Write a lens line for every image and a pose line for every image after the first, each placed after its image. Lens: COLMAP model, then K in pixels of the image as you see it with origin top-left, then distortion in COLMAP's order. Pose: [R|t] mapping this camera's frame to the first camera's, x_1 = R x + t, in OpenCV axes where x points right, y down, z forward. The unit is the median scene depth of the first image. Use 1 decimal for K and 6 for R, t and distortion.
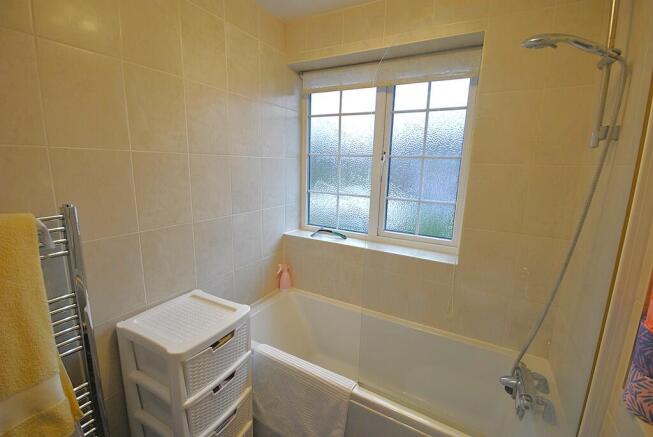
lens RADIAL K [[288.3, 0, 322.3], [0, 288.3, 216.4], [0, 0, 1]] dist [0.001046, -0.001950]
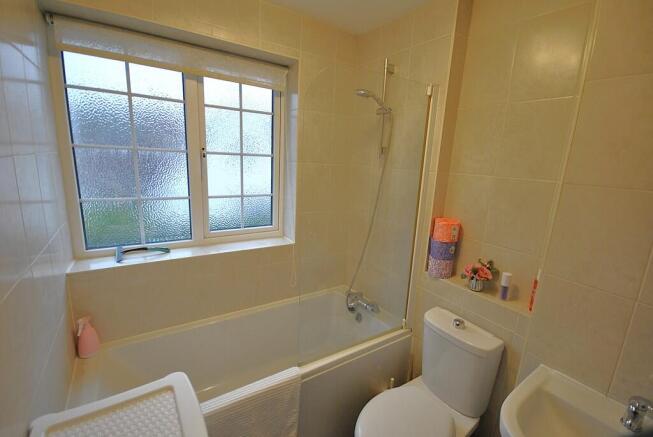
lens RADIAL K [[288.3, 0, 321.5], [0, 288.3, 219.9], [0, 0, 1]] dist [0.001046, -0.001950]
pose [[0.462116, -0.180694, 0.868216, -0.490538], [0.143773, 0.981335, 0.127711, -0.064157], [-0.875087, 0.065809, 0.479470, 0.257199]]
